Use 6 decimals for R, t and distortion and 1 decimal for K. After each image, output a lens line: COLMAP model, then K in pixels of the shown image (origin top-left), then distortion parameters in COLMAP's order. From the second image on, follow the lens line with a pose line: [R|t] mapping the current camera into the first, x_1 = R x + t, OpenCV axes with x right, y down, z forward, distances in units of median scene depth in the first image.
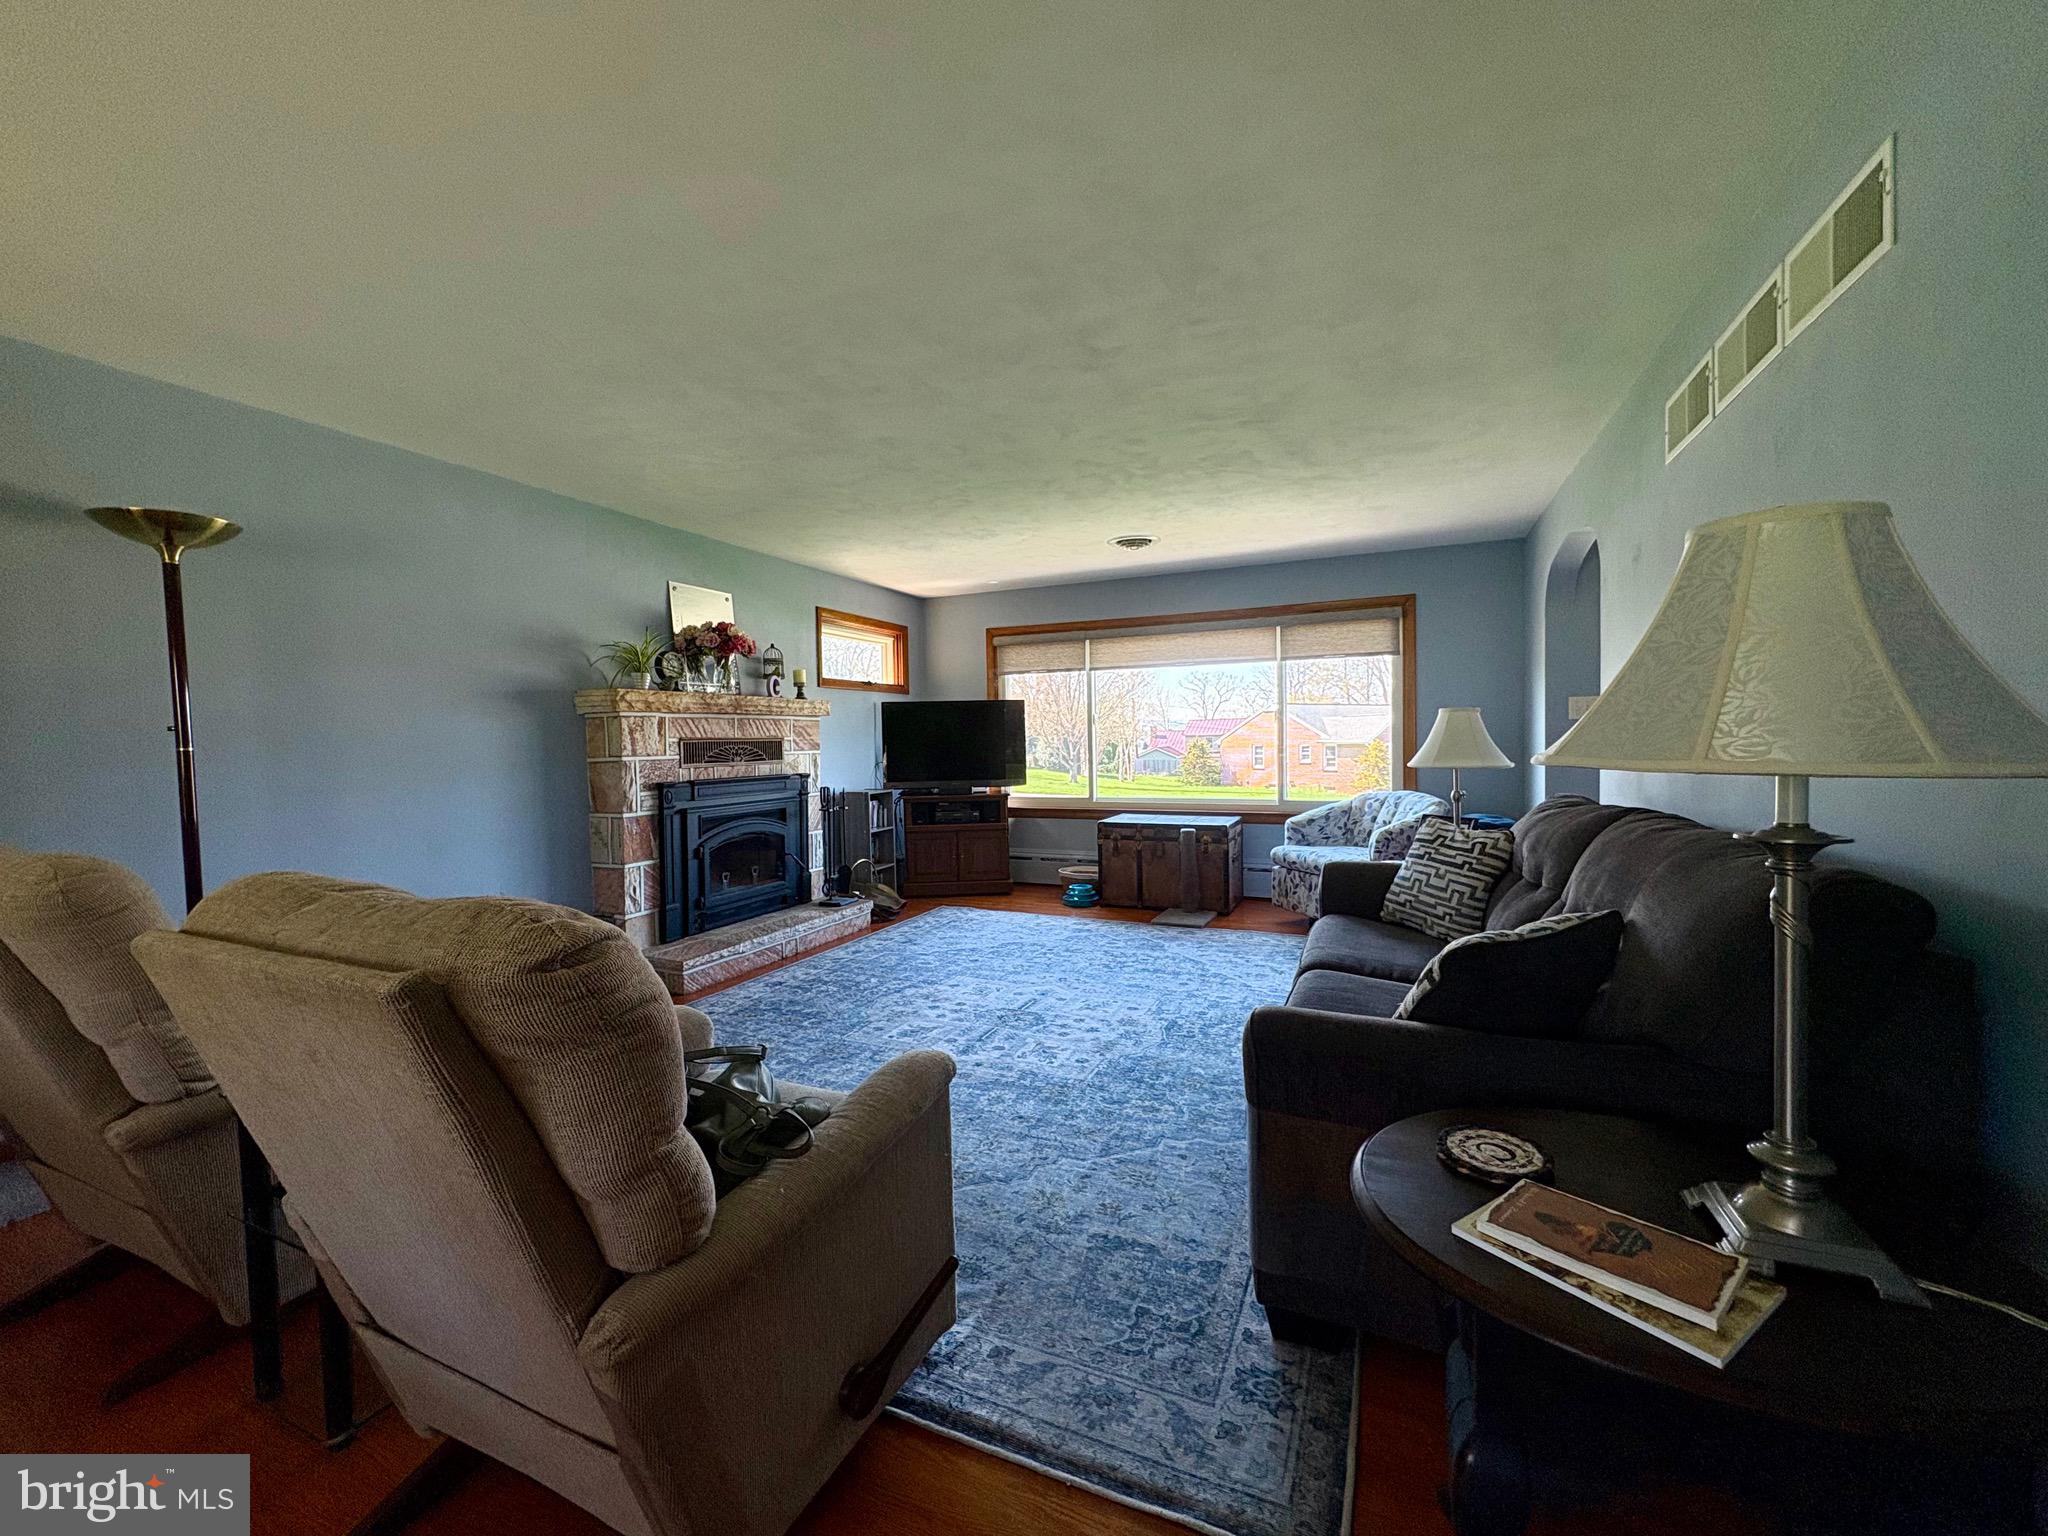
lens RADIAL K [[815.8, 0, 1024.0], [0, 815.8, 768.0], [0, 0, 1]] dist [-0.002591, -0.000145]
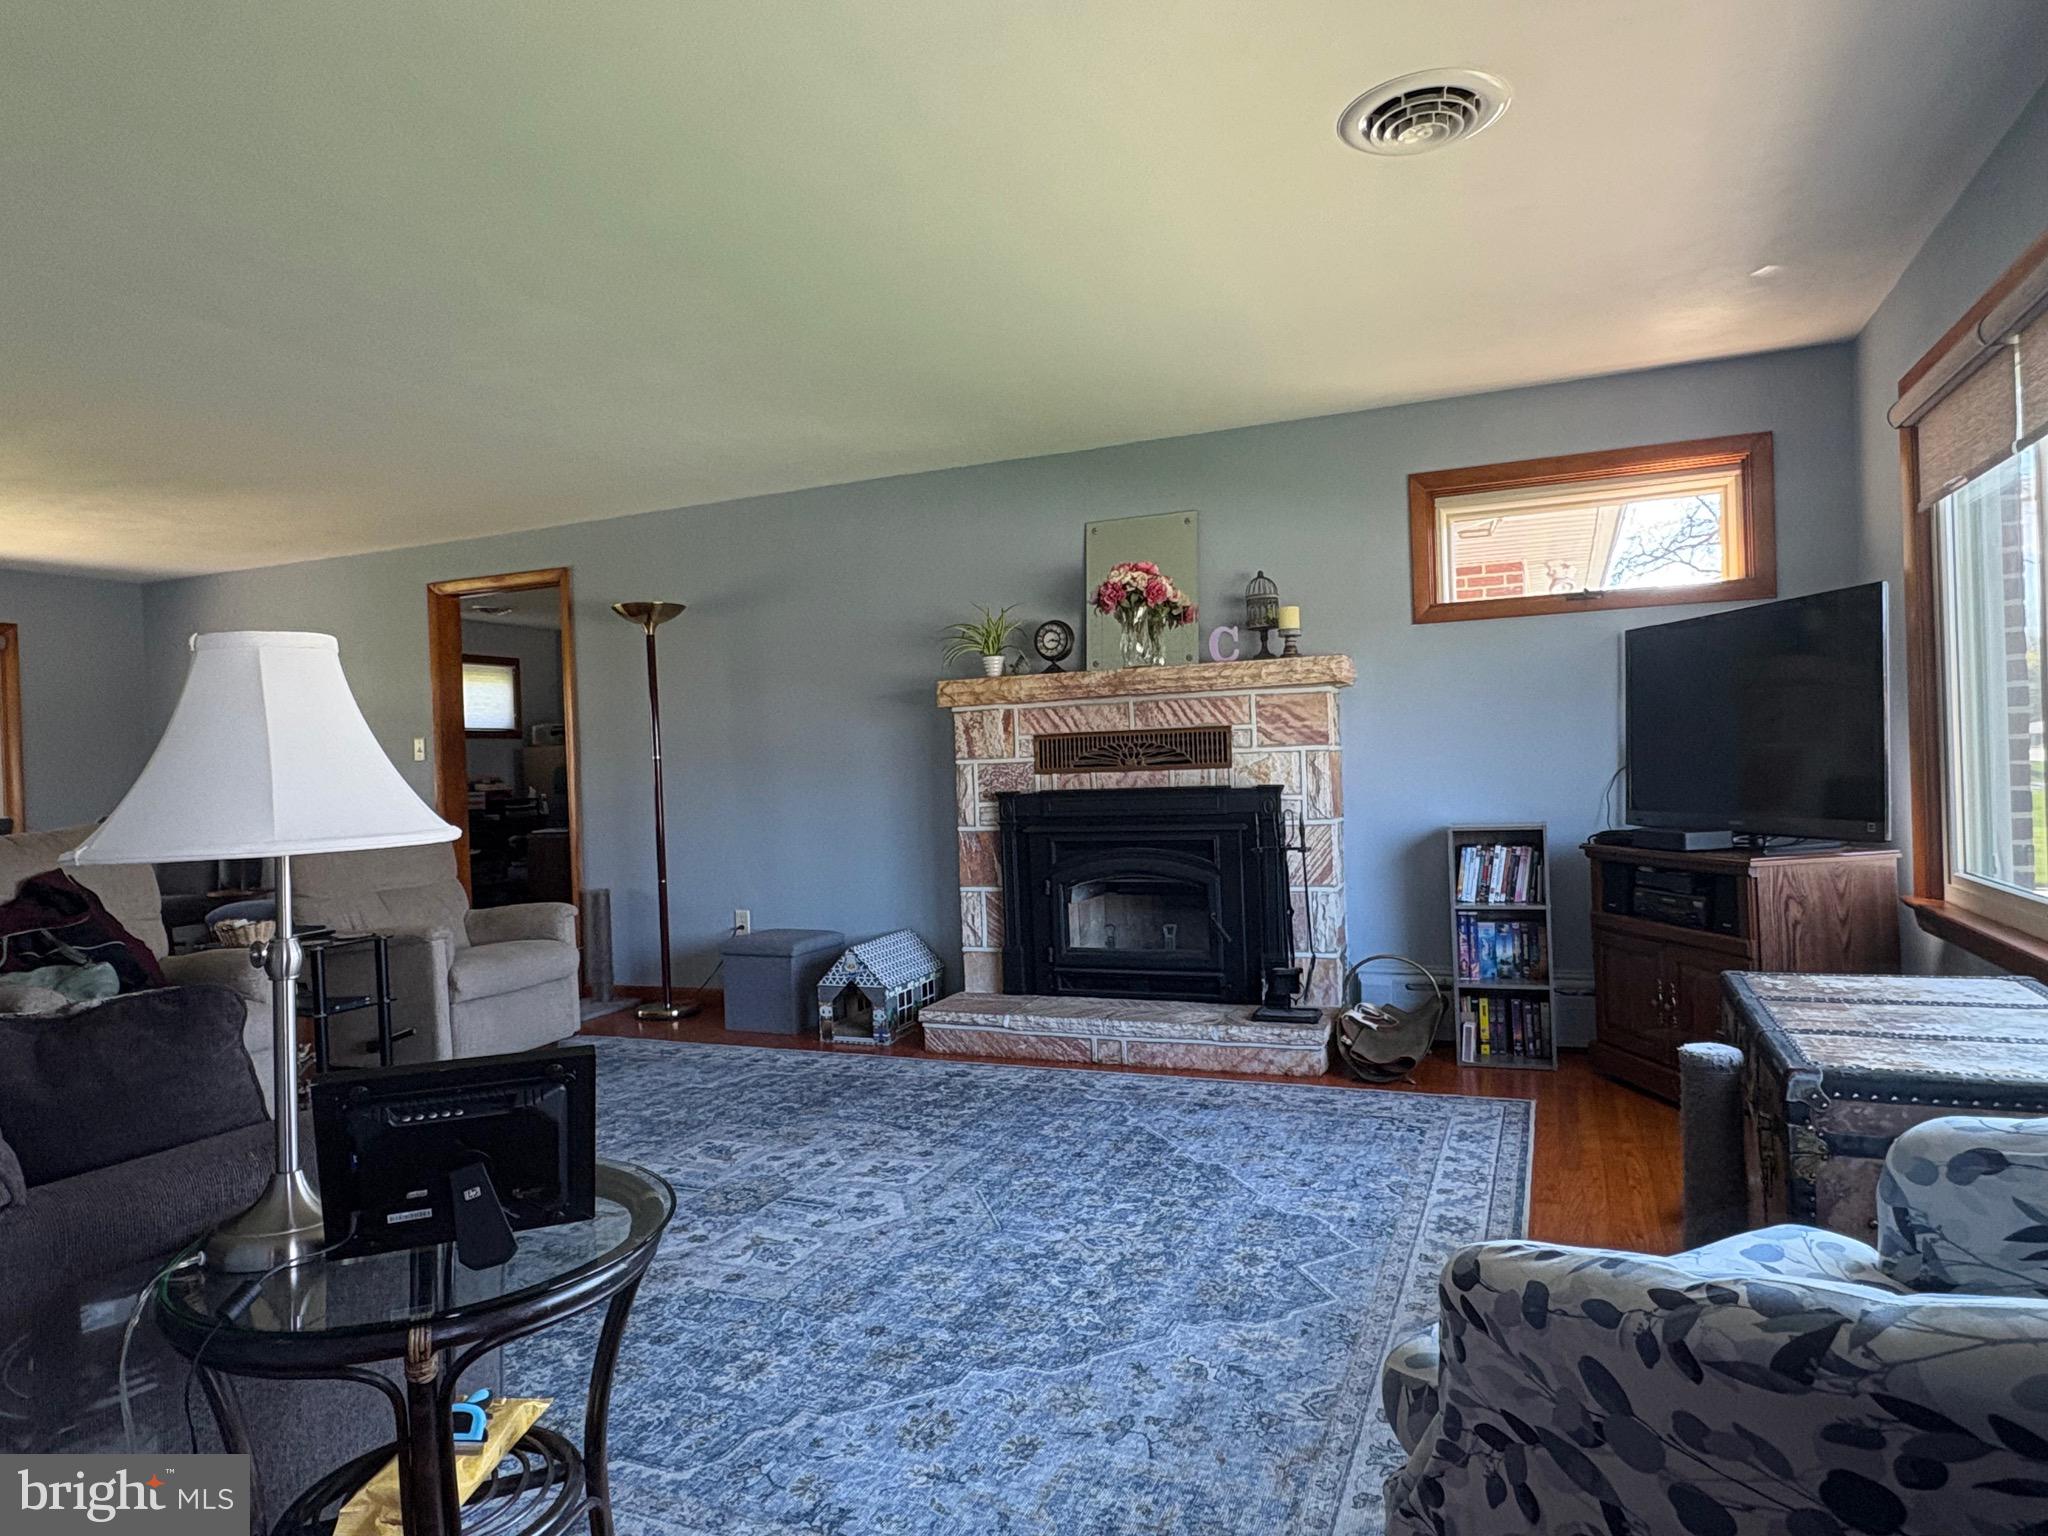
lens RADIAL K [[1239.7, 0, 1024.0], [0, 1239.7, 768.0], [0, 0, 1]] dist [-0.001962, 0.000074]
pose [[0.020164, 0.022618, -0.999541, 0.787103], [0.002191, 0.999741, 0.022667, -0.033746], [0.999794, -0.002647, 0.020110, 1.019997]]
